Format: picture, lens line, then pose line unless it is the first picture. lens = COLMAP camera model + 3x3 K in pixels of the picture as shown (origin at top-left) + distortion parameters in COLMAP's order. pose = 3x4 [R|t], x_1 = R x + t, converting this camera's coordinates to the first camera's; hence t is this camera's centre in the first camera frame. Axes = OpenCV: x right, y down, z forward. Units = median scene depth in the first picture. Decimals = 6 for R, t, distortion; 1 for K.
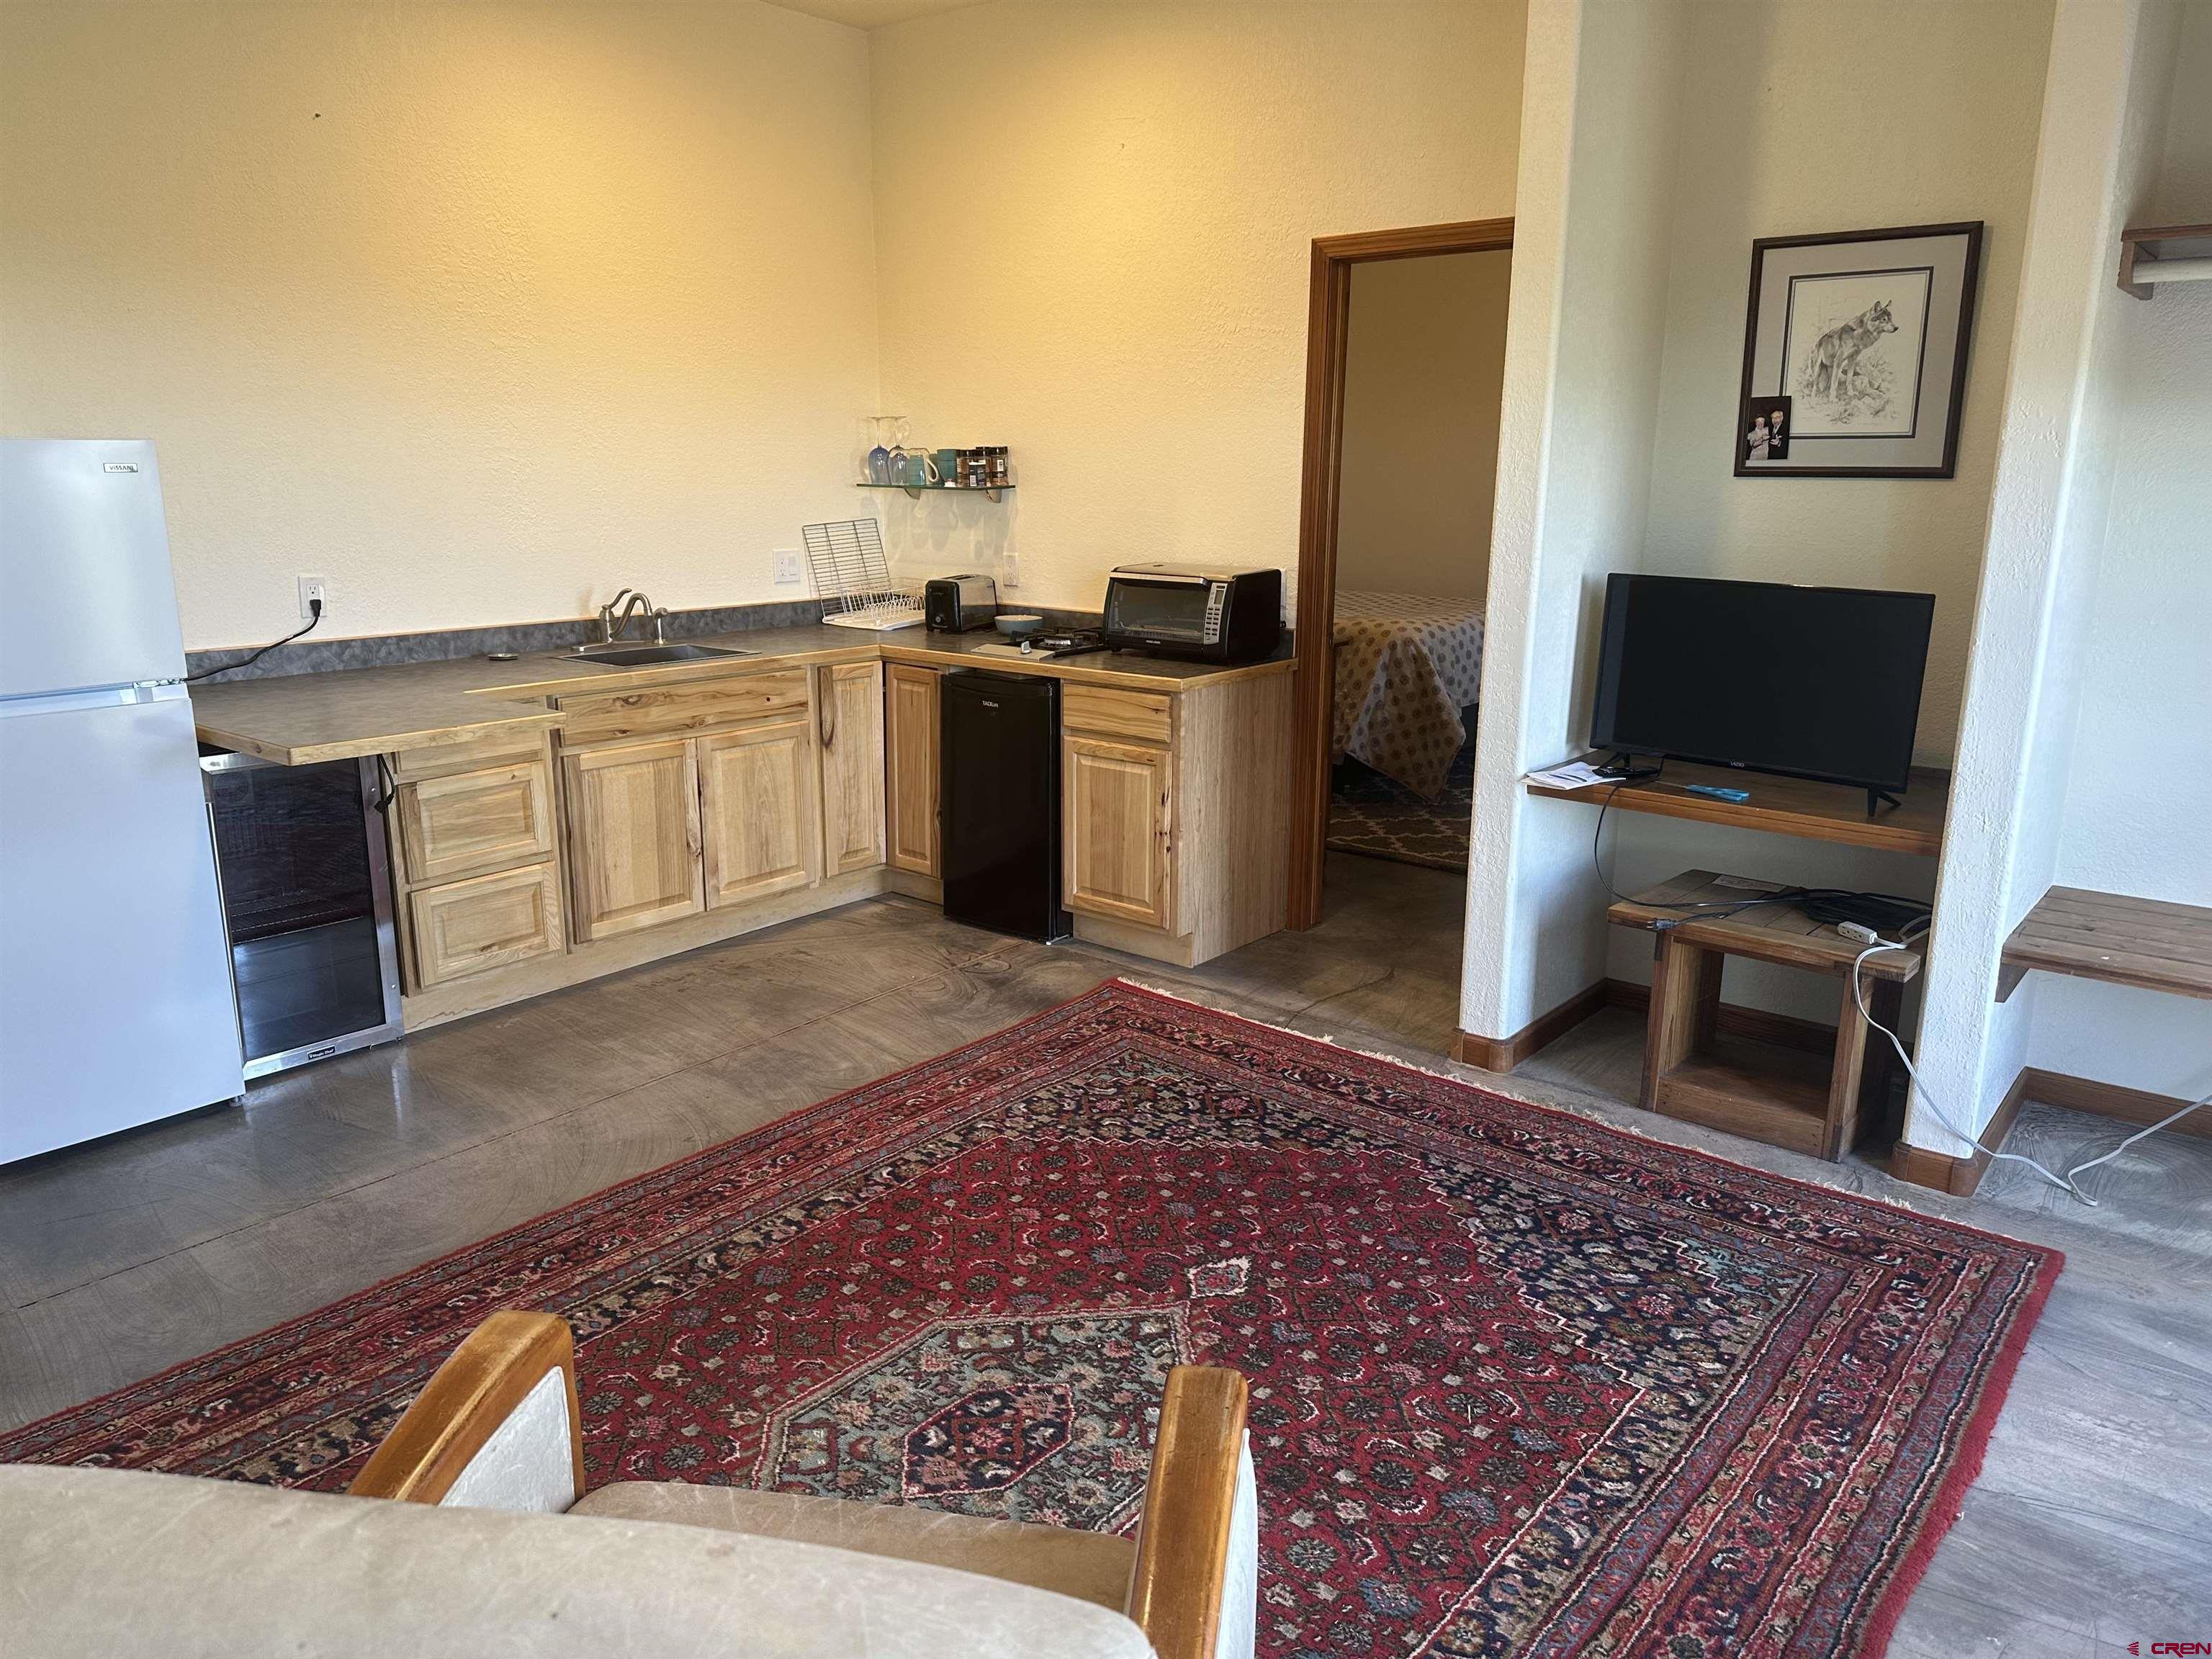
lens RADIAL K [[1519.3, 0, 1110.2], [0, 1519.3, 831.7], [0, 0, 1]] dist [0.052455, -0.111888]
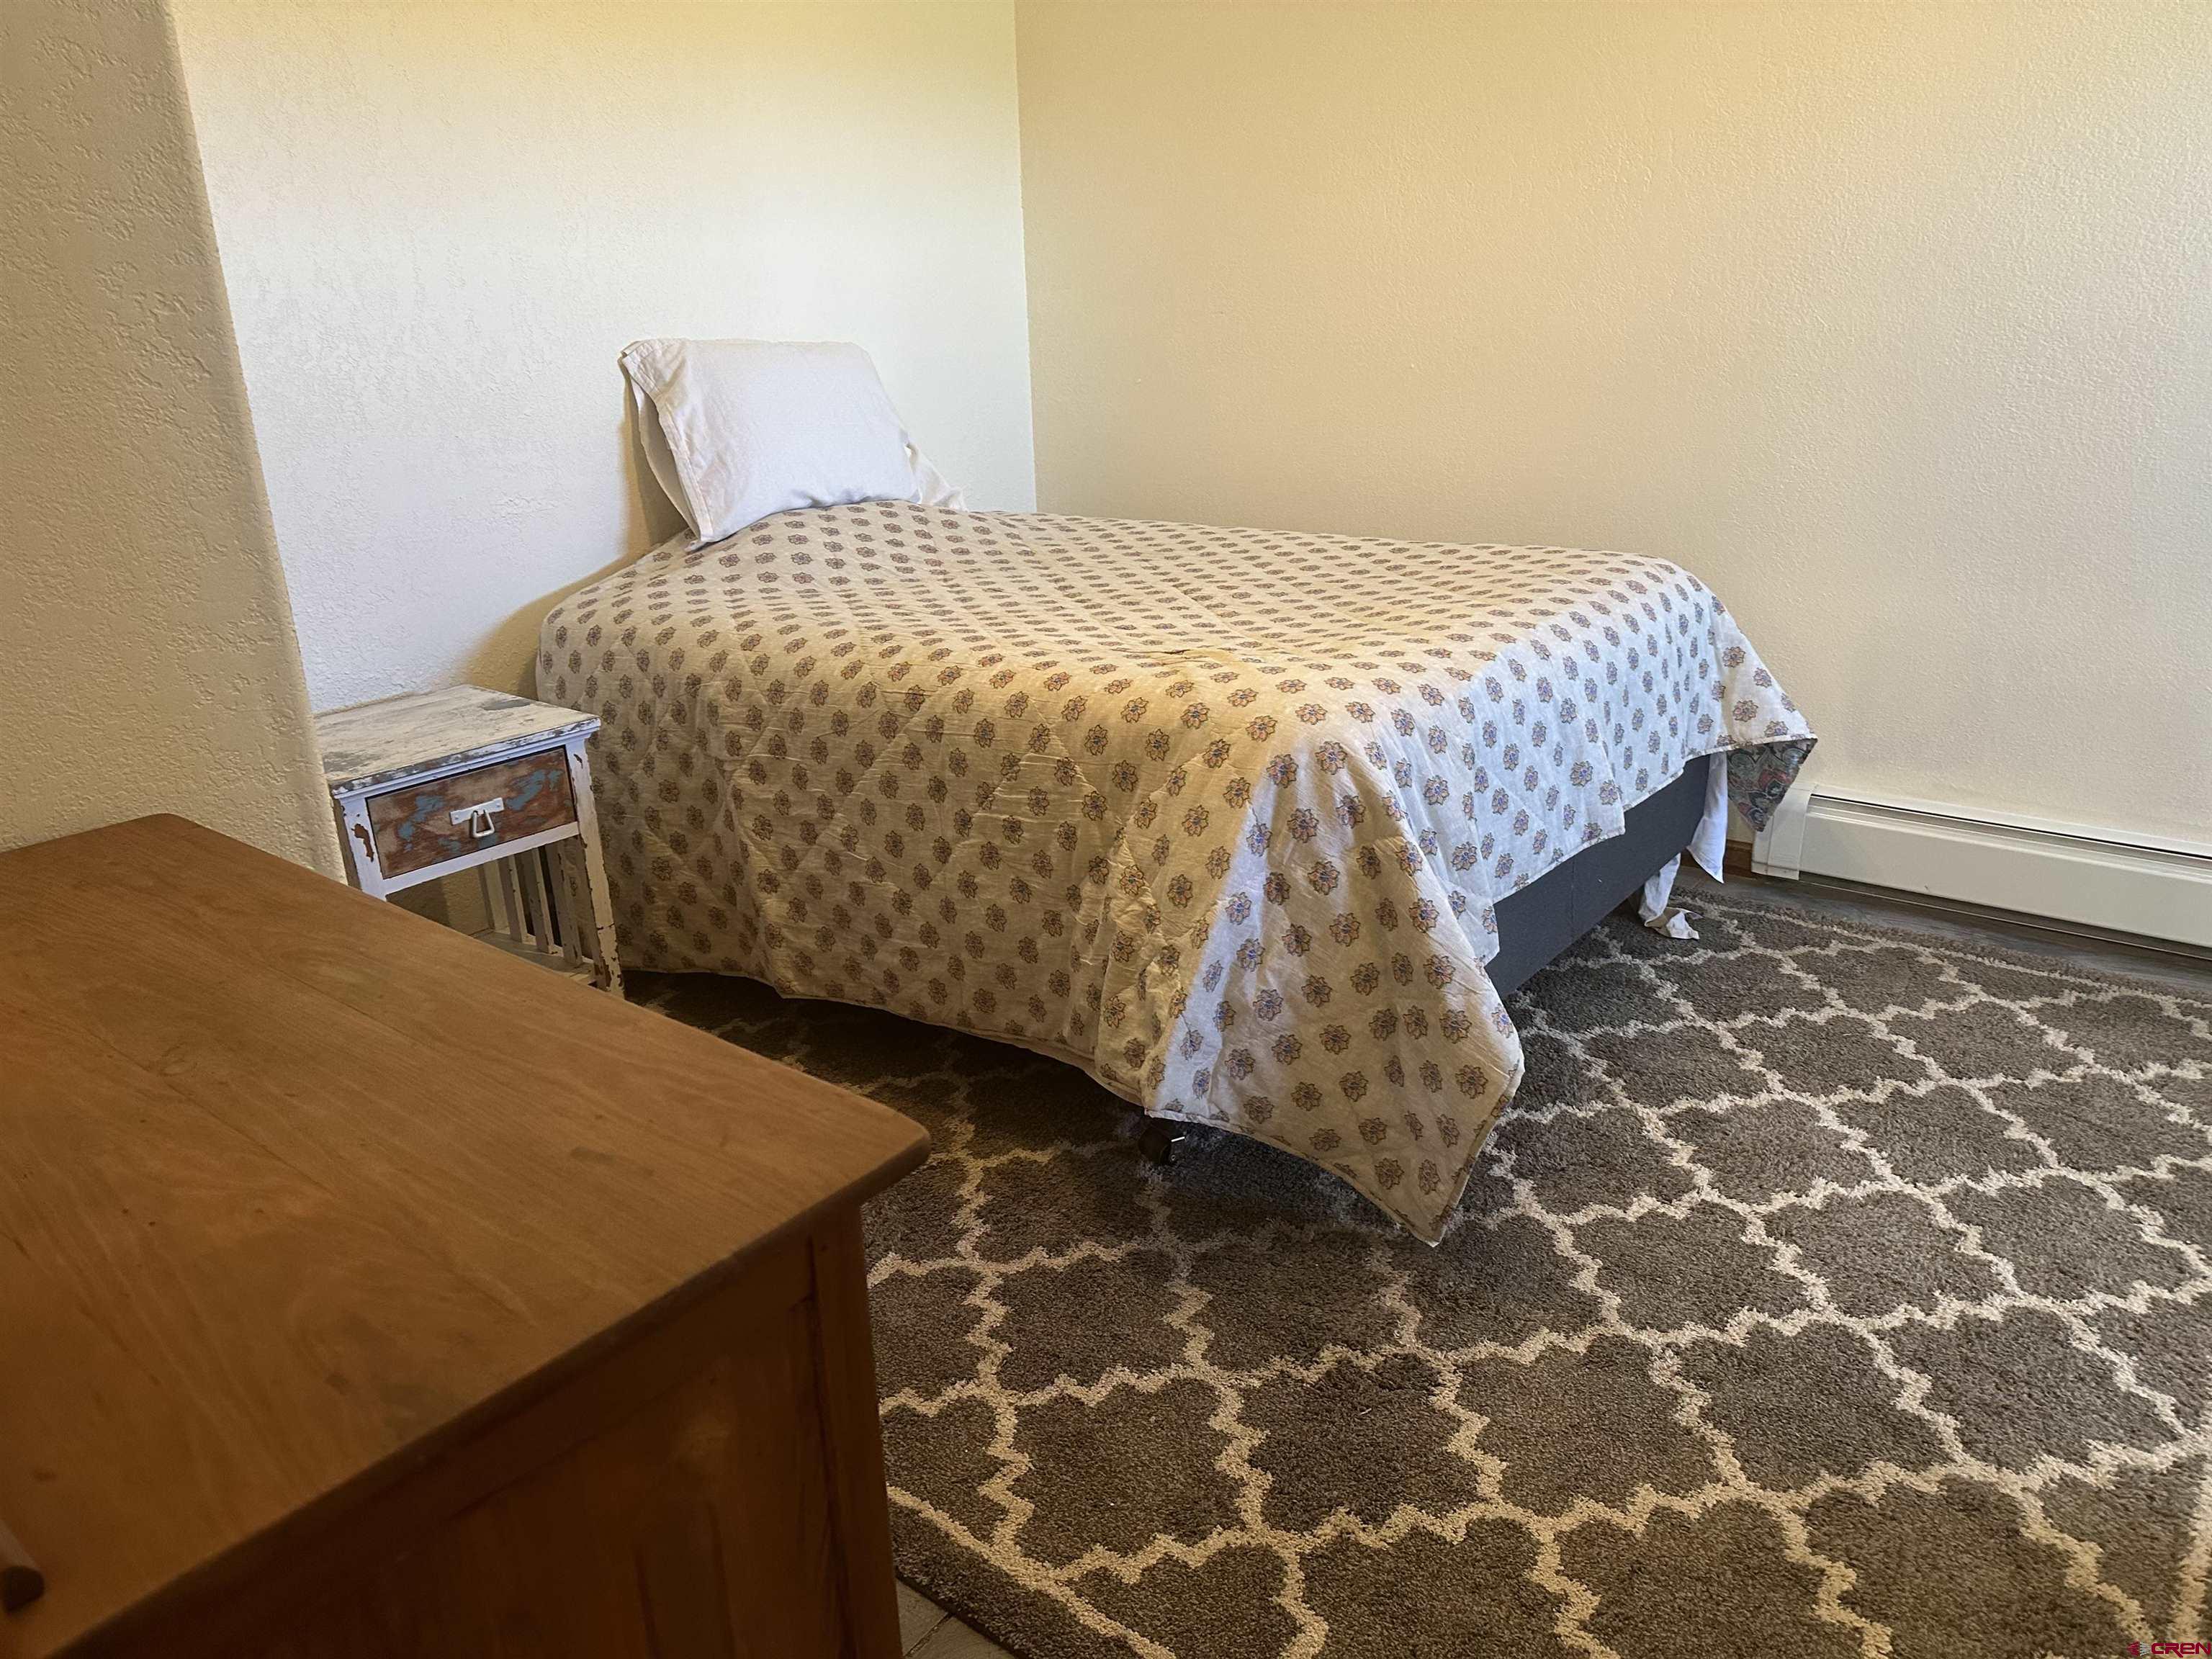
lens RADIAL K [[1550.1, 0, 1096.4], [0, 1550.1, 818.3], [0, 0, 1]] dist [0.004142, -0.002800]
pose [[0.998727, -0.049111, 0.011526, 0.220599], [0.047965, 0.995267, 0.084517, -0.219644], [-0.015622, -0.083857, 0.996355, 1.049409]]
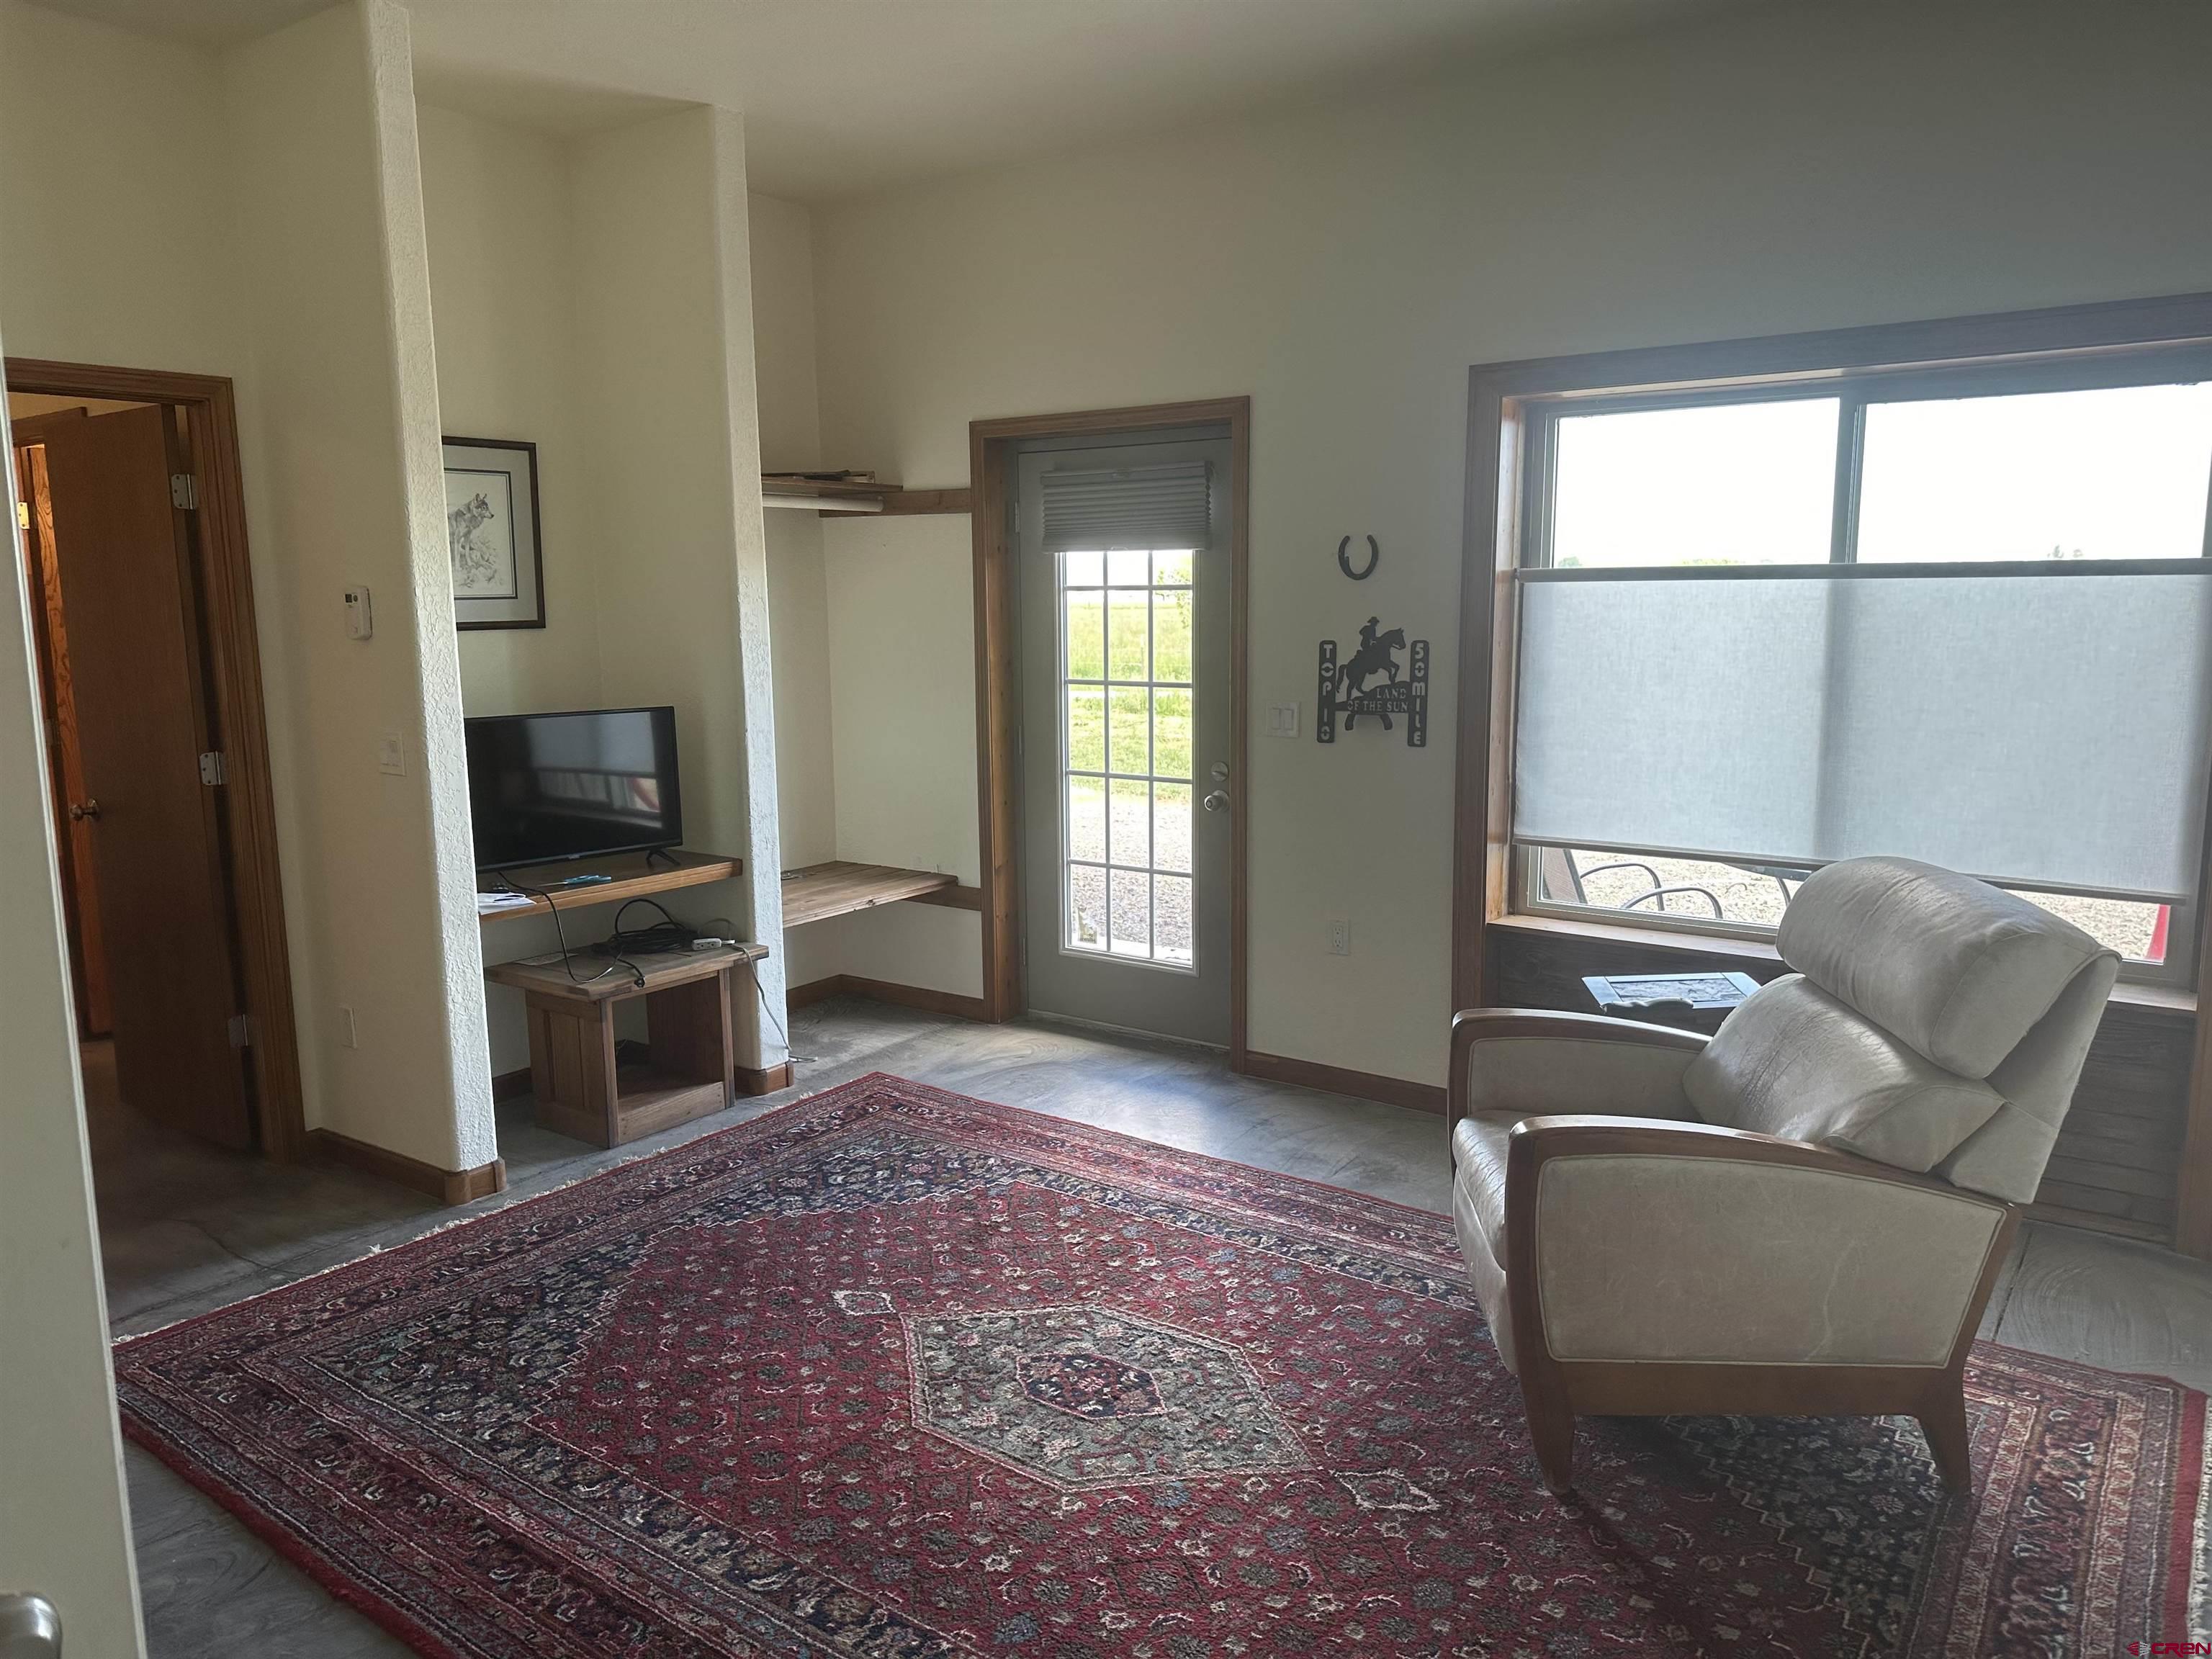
lens RADIAL K [[1519.3, 0, 1110.2], [0, 1519.3, 831.7], [0, 0, 1]] dist [0.052455, -0.111888]
pose [[-0.073068, -0.160510, 0.984326, -0.695012], [0.245289, 0.953756, 0.173733, -0.142394], [-0.966693, 0.254138, -0.030317, 0.501014]]
